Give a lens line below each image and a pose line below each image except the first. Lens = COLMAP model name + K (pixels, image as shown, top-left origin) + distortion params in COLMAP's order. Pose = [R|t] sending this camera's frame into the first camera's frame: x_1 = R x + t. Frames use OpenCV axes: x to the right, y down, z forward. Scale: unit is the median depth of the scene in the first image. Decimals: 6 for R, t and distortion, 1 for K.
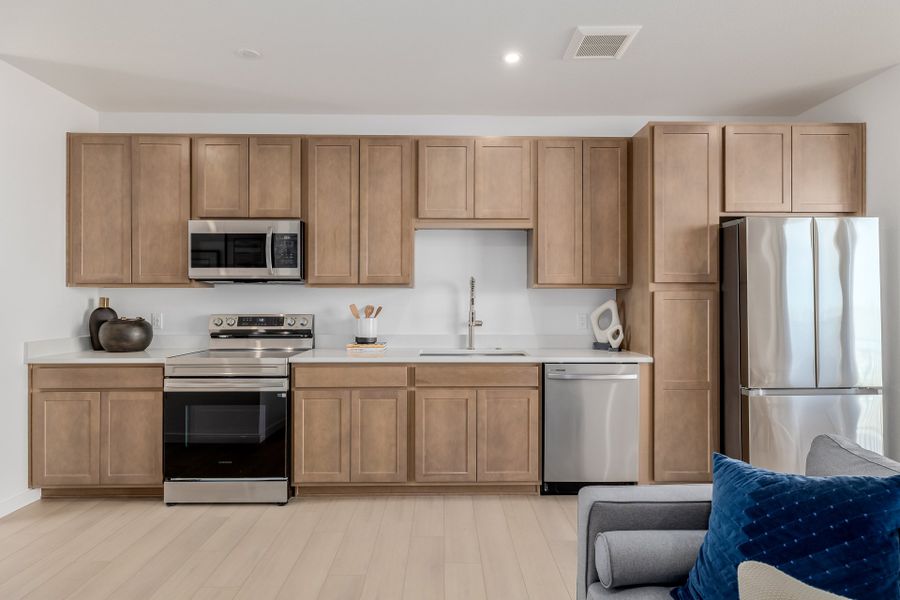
lens RADIAL K [[479.1, 0, 448.6], [0, 479.1, 297.6], [0, 0, 1]] dist [-0.003300, -0.001572]
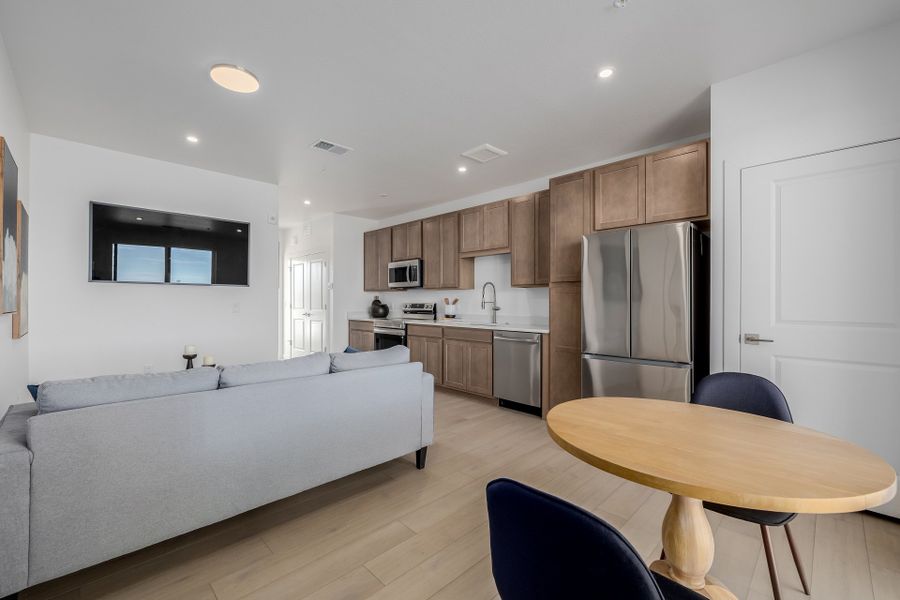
lens RADIAL K [[376.3, 0, 453.0], [0, 376.3, 297.7], [0, 0, 1]] dist [-0.007053, 0.000525]
pose [[0.694300, -0.006969, -0.719652, 1.027774], [0.006629, 0.999973, -0.003288, 0.019722], [0.719655, -0.002488, 0.694327, -0.071598]]
